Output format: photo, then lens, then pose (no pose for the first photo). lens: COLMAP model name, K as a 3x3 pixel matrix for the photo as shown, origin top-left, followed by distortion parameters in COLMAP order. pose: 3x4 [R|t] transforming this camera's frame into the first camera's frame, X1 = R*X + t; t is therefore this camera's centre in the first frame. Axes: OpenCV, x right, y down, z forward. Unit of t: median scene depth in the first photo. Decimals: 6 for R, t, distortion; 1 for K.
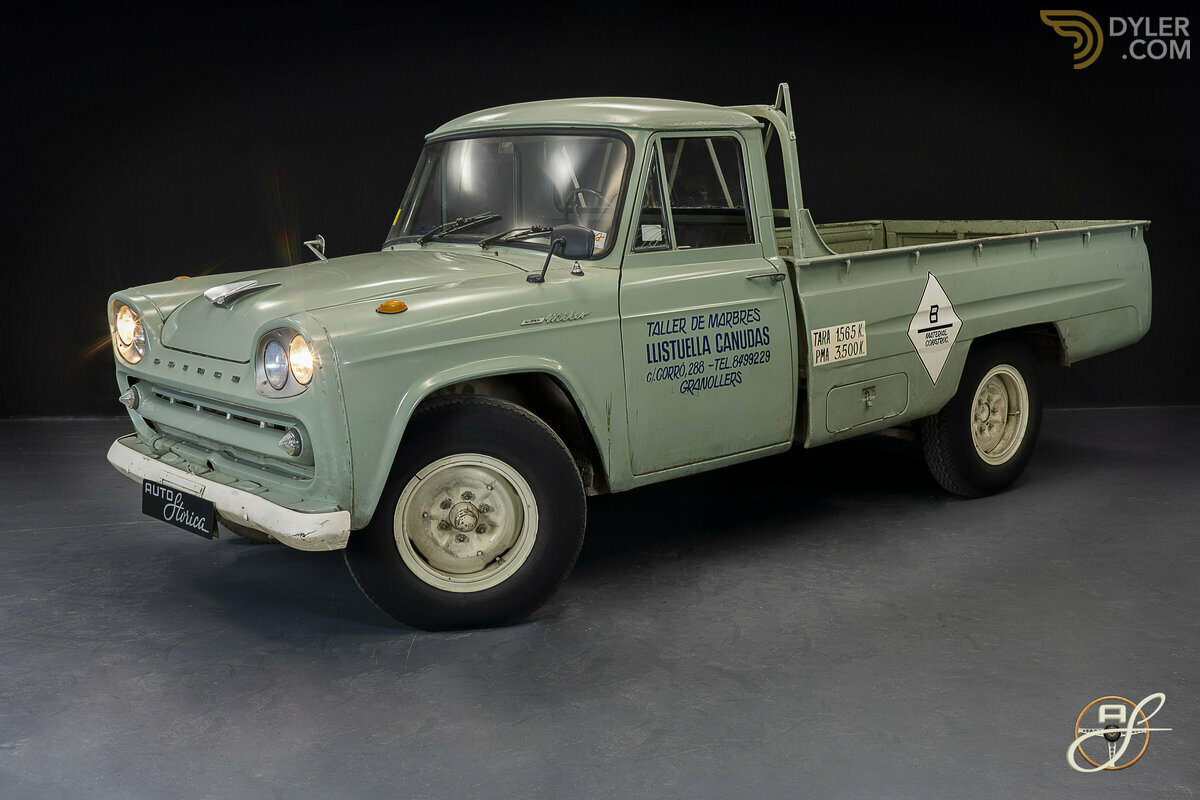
lens RADIAL K [[1326.5, 0, 600.0], [0, 1326.5, 400.0], [0, 0, 1]] dist [0.011684, 0.003503]
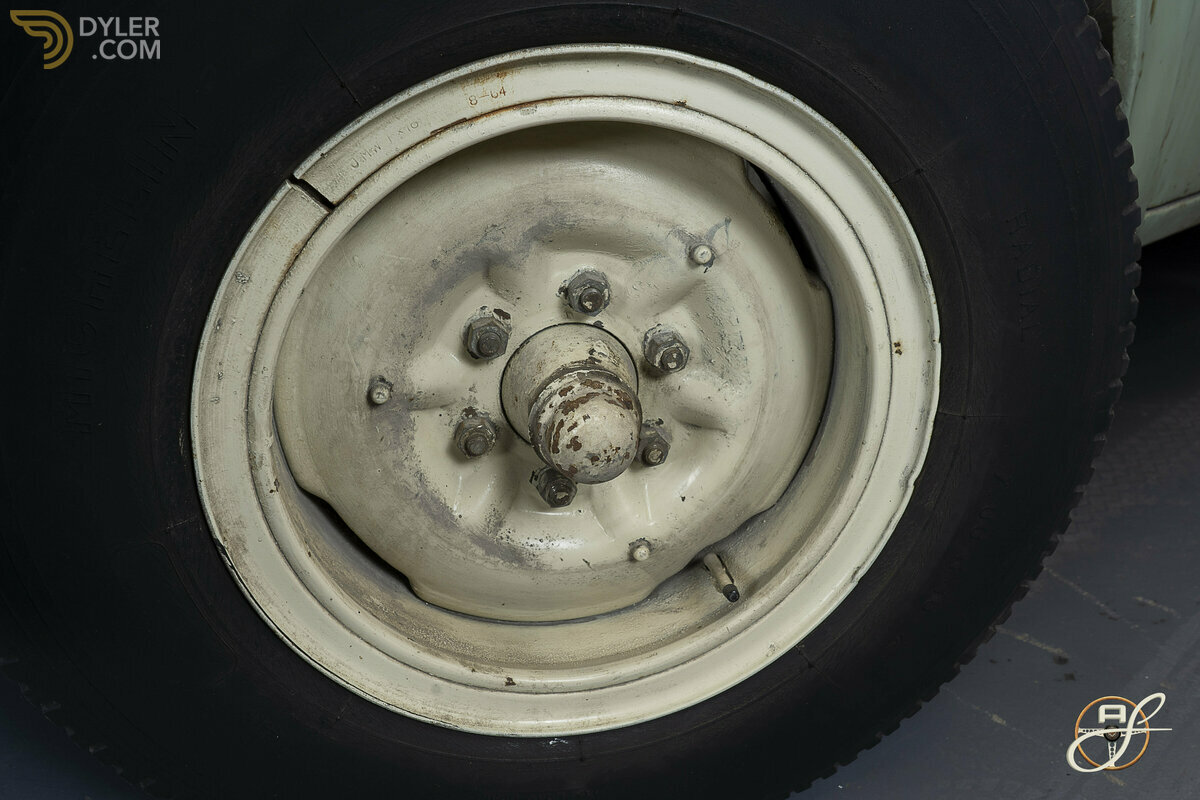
lens RADIAL K [[976.0, 0, 600.0], [0, 976.0, 400.0], [0, 0, 1]] dist [0.000854, -0.000252]
pose [[0.999618, -0.005097, 0.027178, -0.093067], [-0.001229, 0.973703, 0.227817, 0.048984], [-0.027624, -0.227764, 0.973325, 0.774507]]
